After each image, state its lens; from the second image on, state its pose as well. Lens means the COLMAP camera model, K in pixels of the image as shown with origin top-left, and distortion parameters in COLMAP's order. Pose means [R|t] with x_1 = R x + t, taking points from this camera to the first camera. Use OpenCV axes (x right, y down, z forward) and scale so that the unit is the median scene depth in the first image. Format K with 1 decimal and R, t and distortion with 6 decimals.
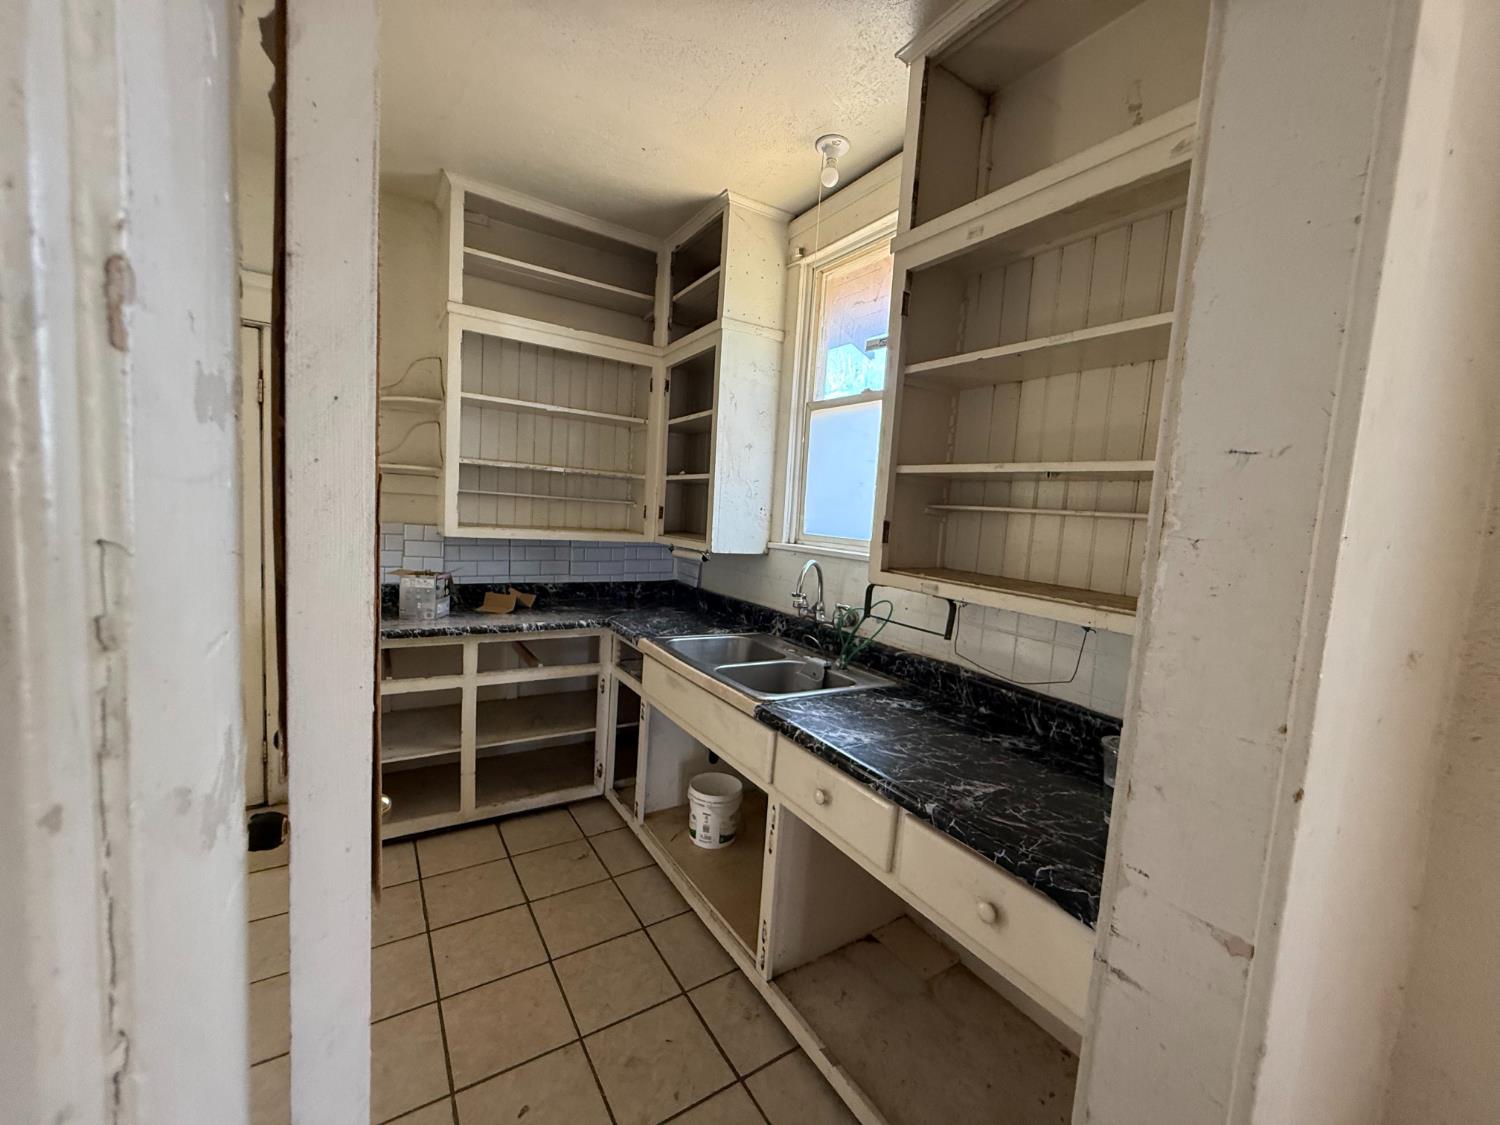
lens RADIAL K [[596.4, 0, 740.1], [0, 596.4, 558.8], [0, 0, 1]] dist [0.000237, -0.000179]
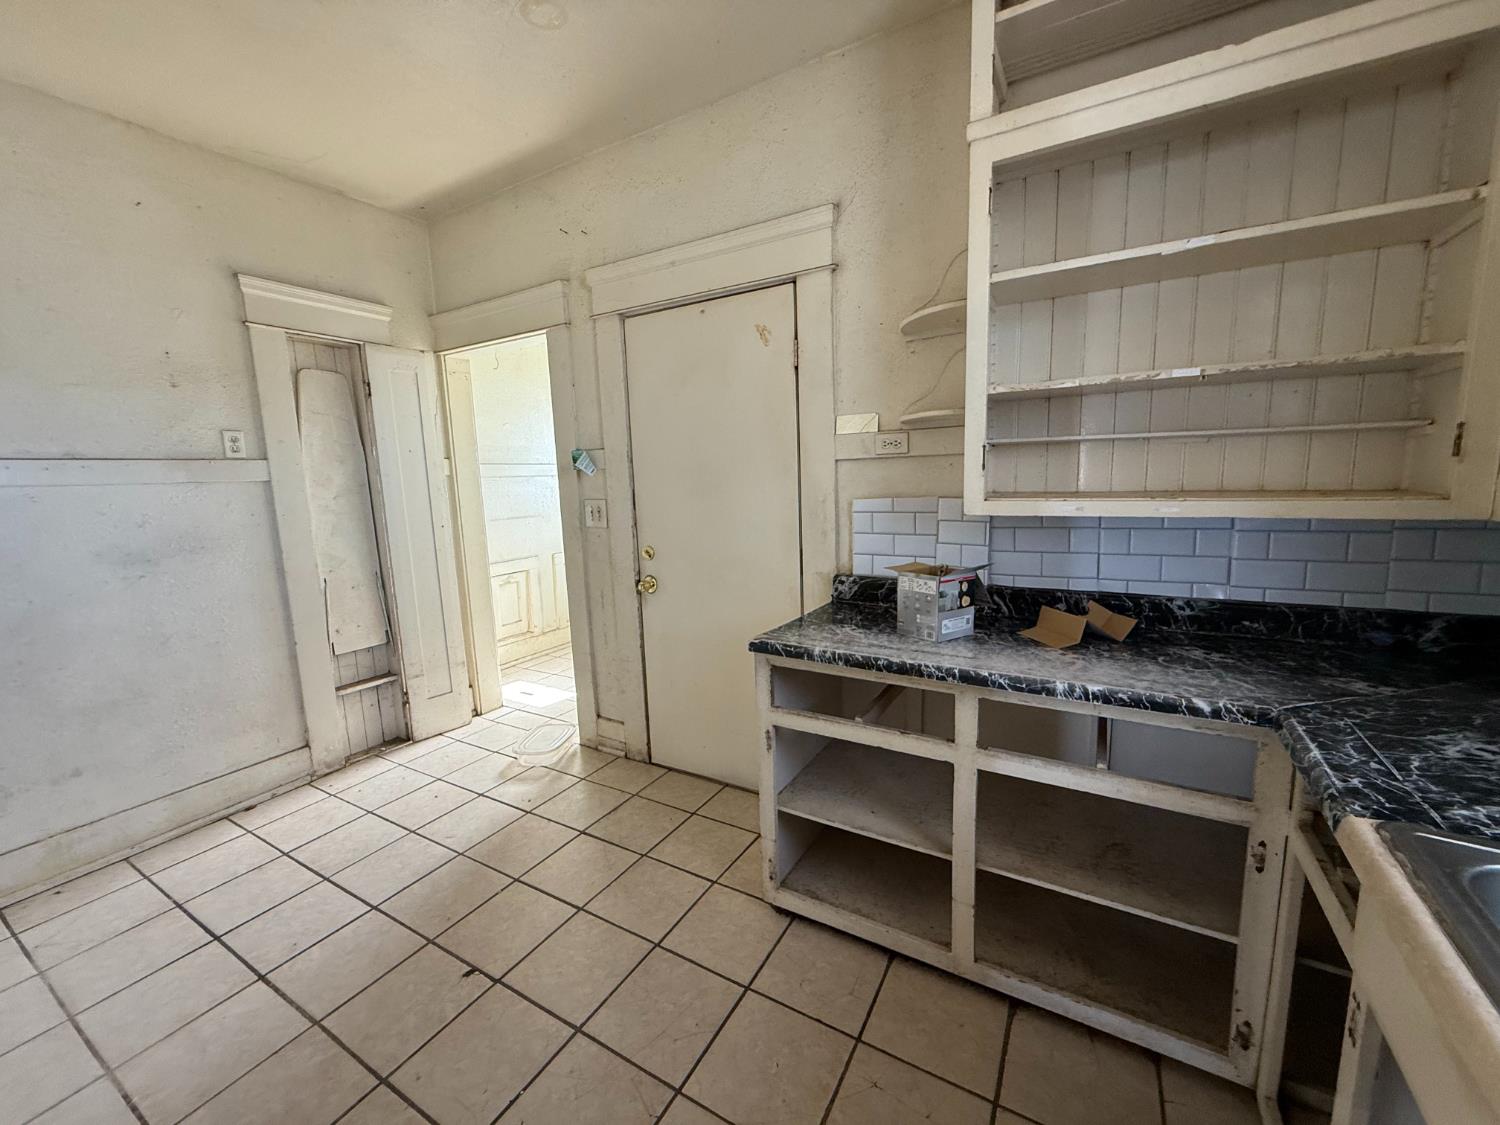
lens RADIAL K [[596.4, 0, 747.4], [0, 596.4, 563.2], [0, 0, 1]] dist [0.000237, -0.000179]
pose [[0.455953, 0.054047, -0.888361, -0.029361], [-0.012357, 0.998443, 0.054402, -0.017569], [0.889918, -0.013827, 0.455911, 0.499041]]
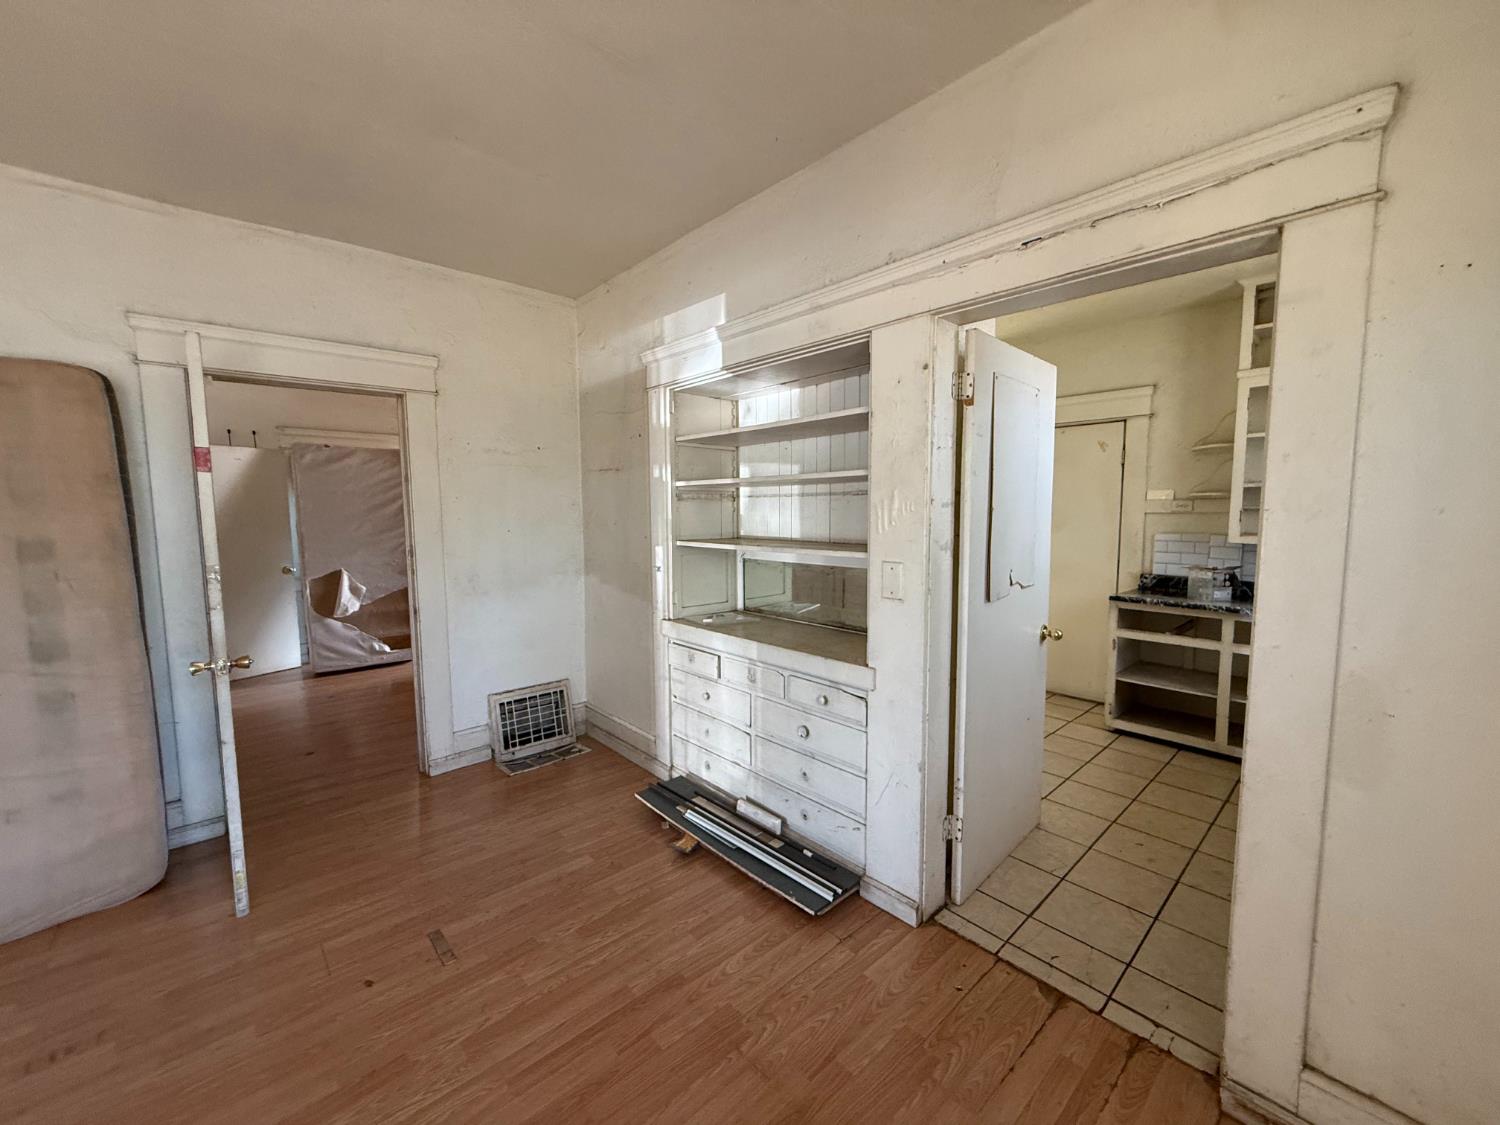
lens RADIAL K [[596.4, 0, 745.3], [0, 596.4, 564.6], [0, 0, 1]] dist [0.000237, -0.000179]
pose [[0.170701, 0.027831, -0.984930, 0.652002], [-0.063383, 0.997841, 0.017211, 0.058015], [0.983282, 0.059490, 0.172096, -0.307939]]
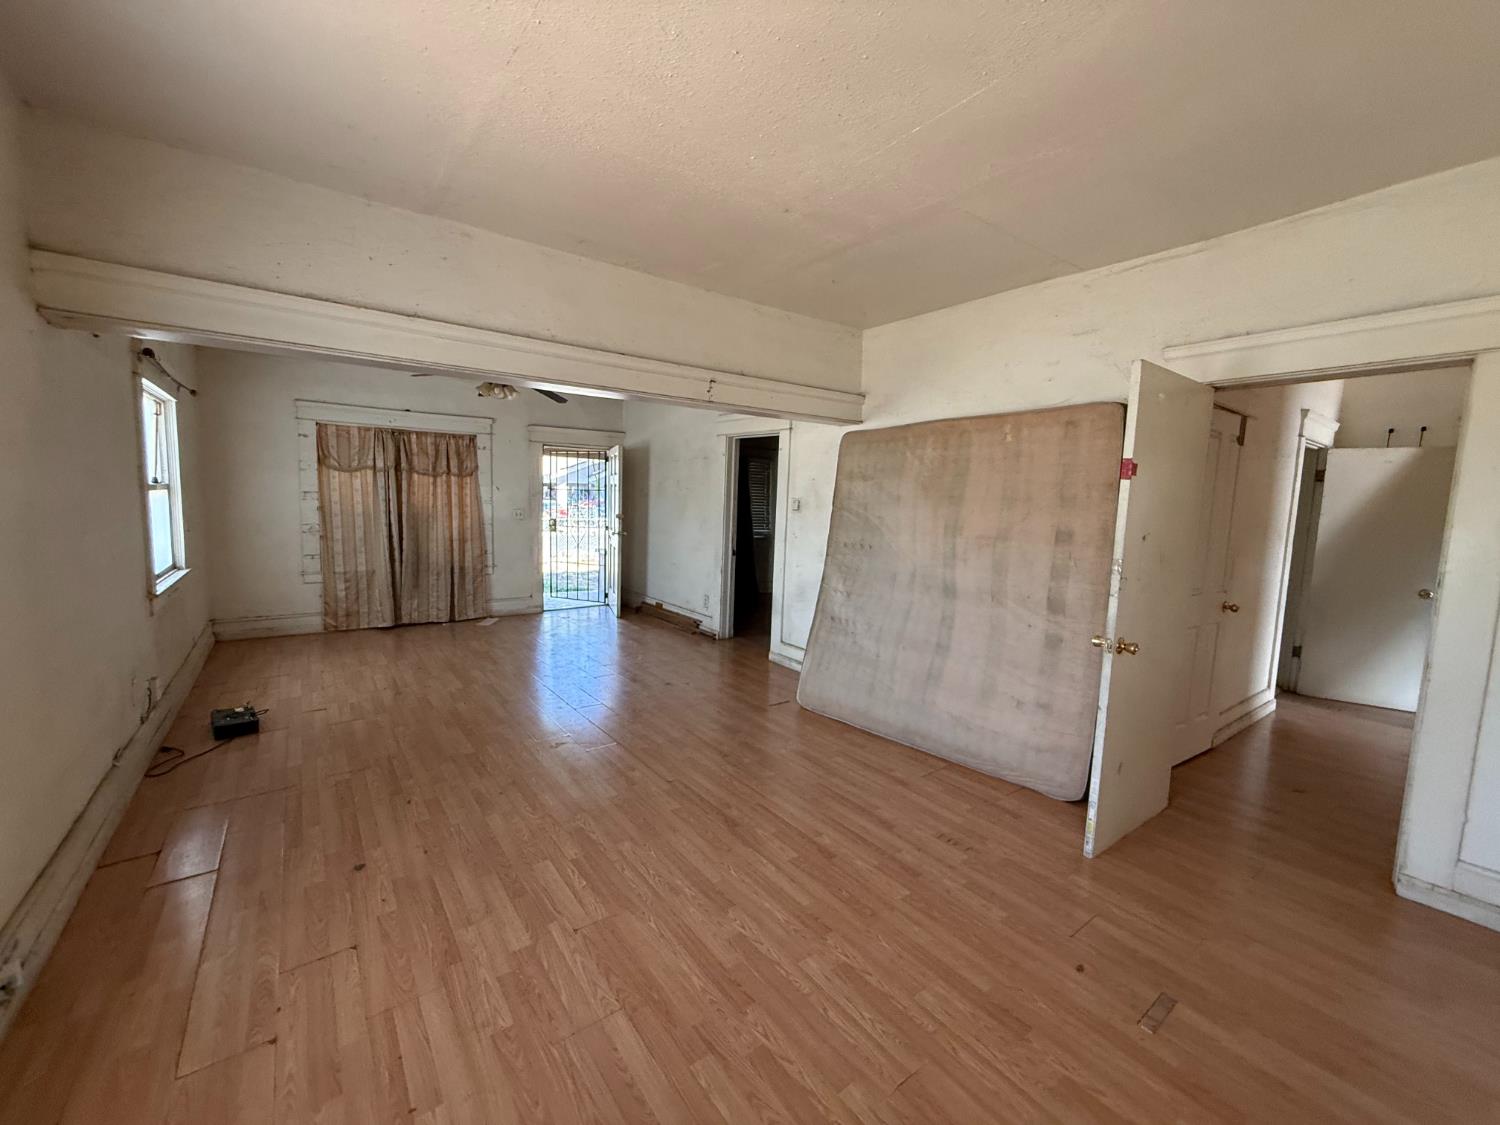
lens RADIAL K [[596.4, 0, 752.5], [0, 596.4, 566.7], [0, 0, 1]] dist [0.000237, -0.000179]
pose [[-0.991604, -0.084502, -0.097887, 0.412460], [-0.101848, 0.976776, 0.188512, 0.012564], [0.079684, 0.196898, -0.977180, -0.010240]]
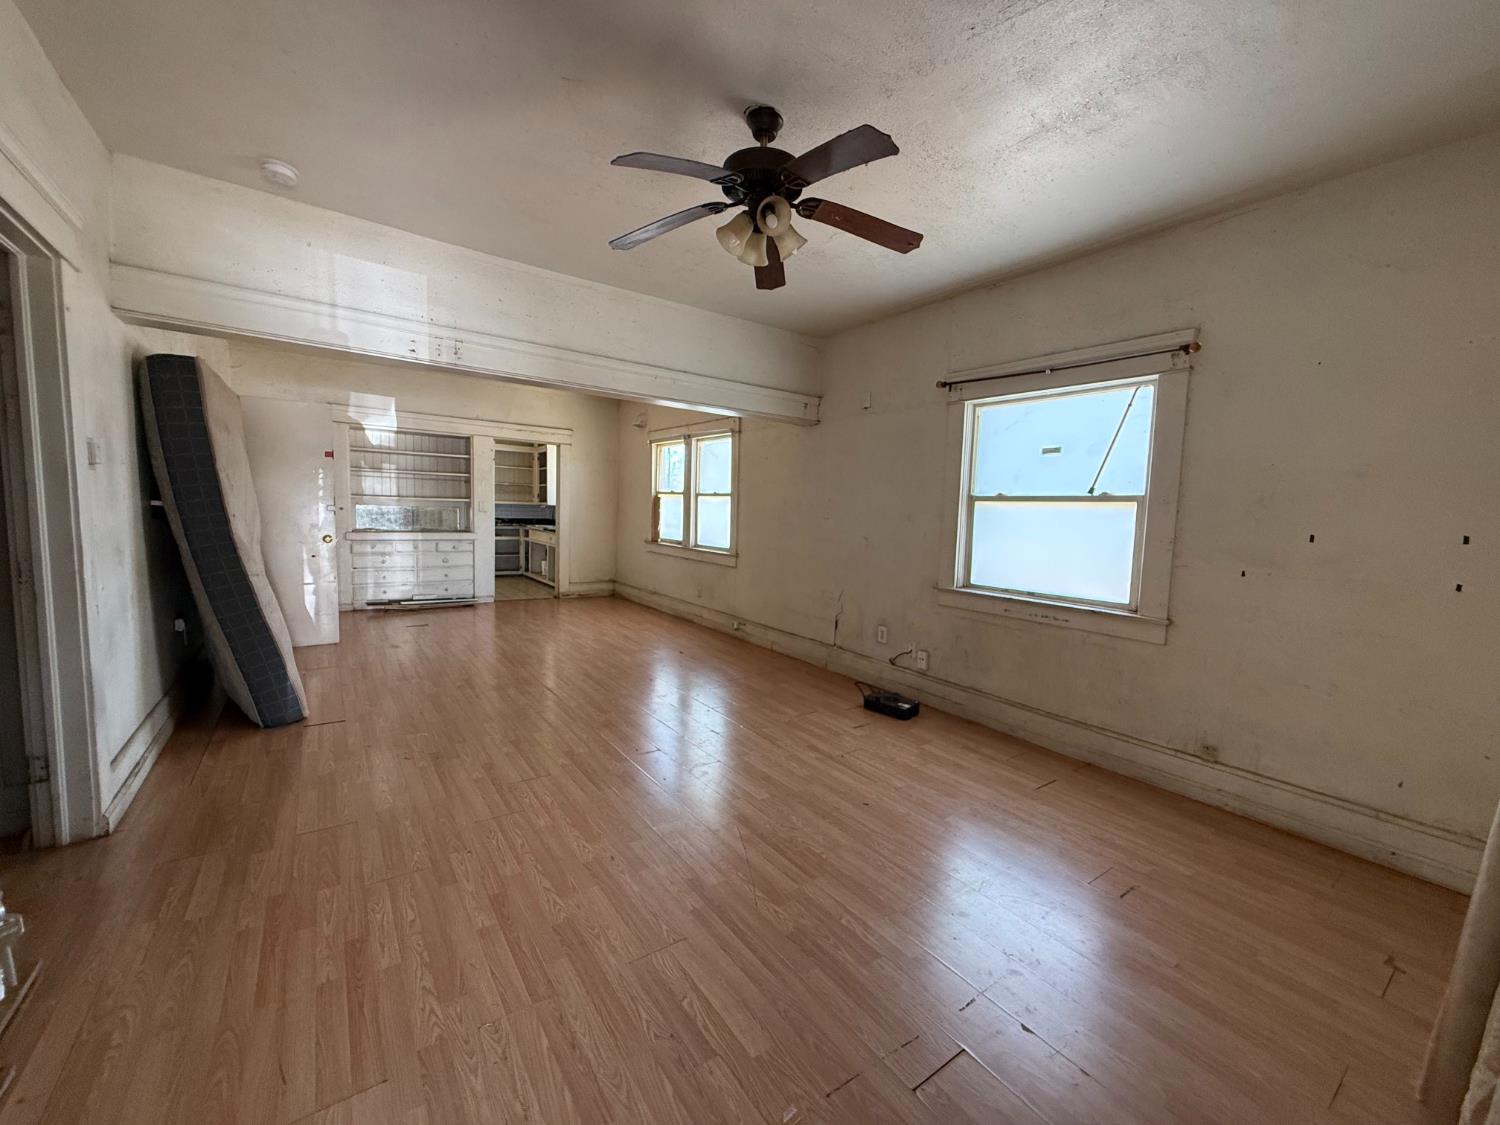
lens RADIAL K [[596.4, 0, 748.3], [0, 596.4, 558.8], [0, 0, 1]] dist [0.000237, -0.000179]
pose [[0.997768, -0.034404, 0.057232, 0.994792], [0.034109, 0.999399, 0.006126, 0.352234], [-0.057409, -0.004160, 0.998342, -2.869890]]
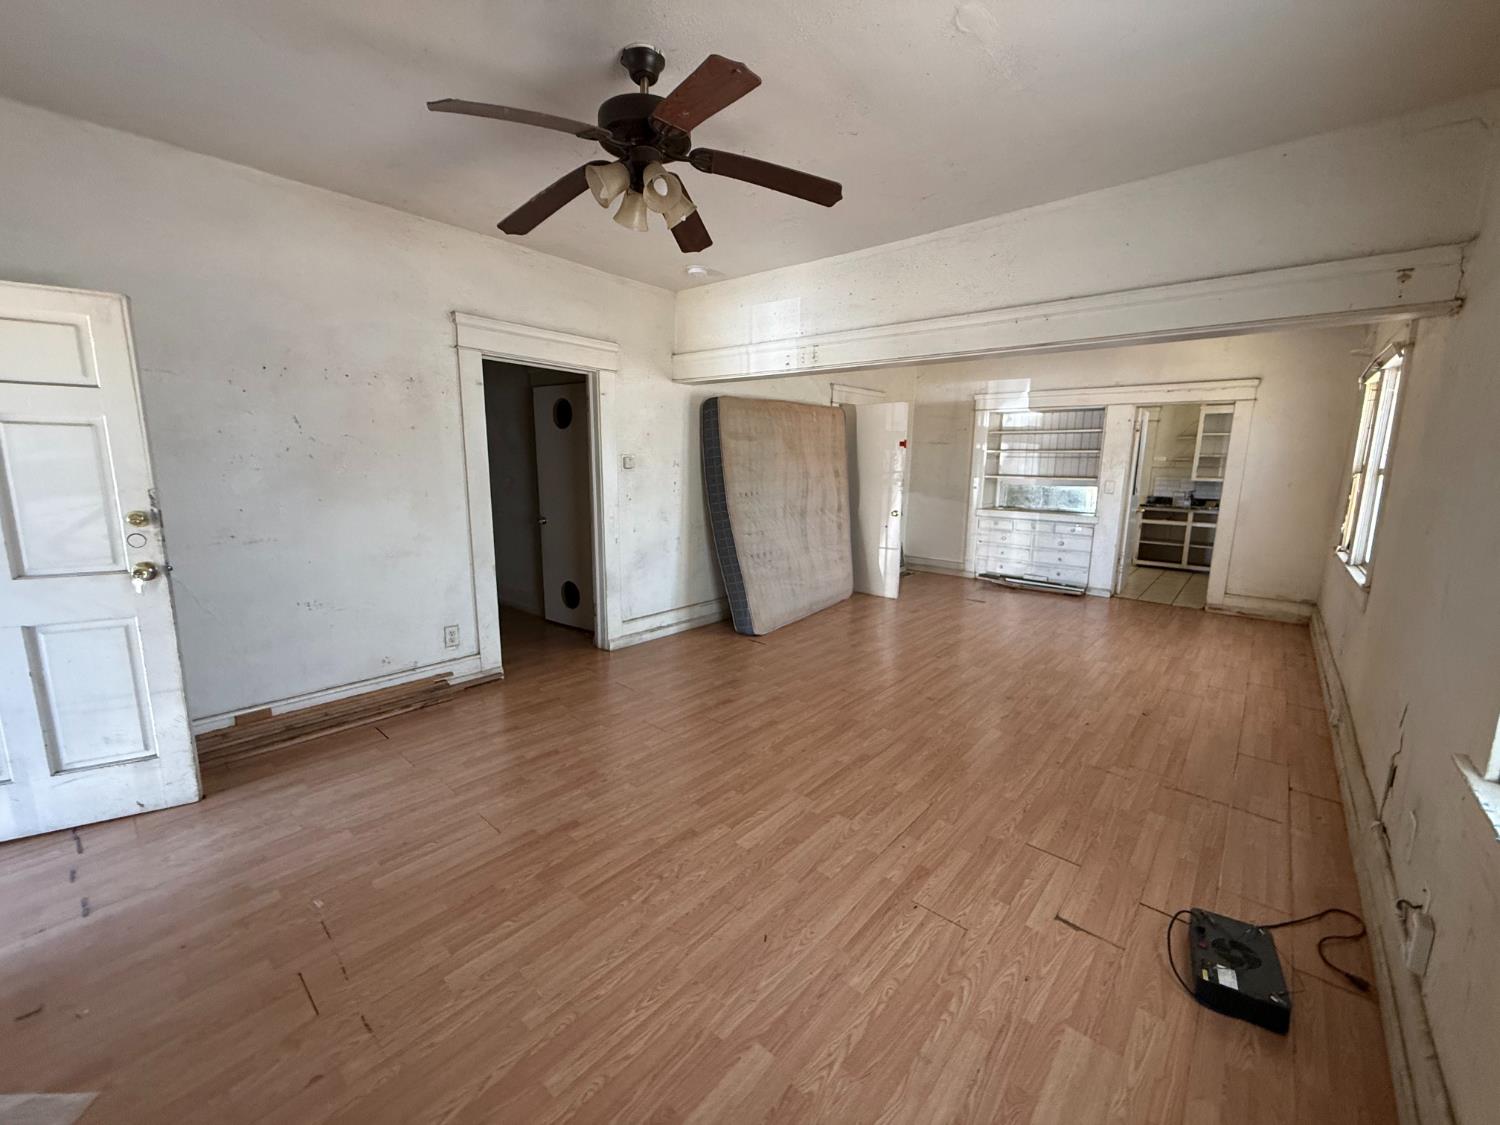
lens RADIAL K [[596.4, 0, 748.3], [0, 596.4, 563.4], [0, 0, 1]] dist [0.000237, -0.000179]
pose [[0.286100, 0.105913, -0.952328, 1.862469], [-0.071443, 0.993464, 0.089025, 0.280746], [0.955533, 0.042567, 0.291797, -2.109979]]
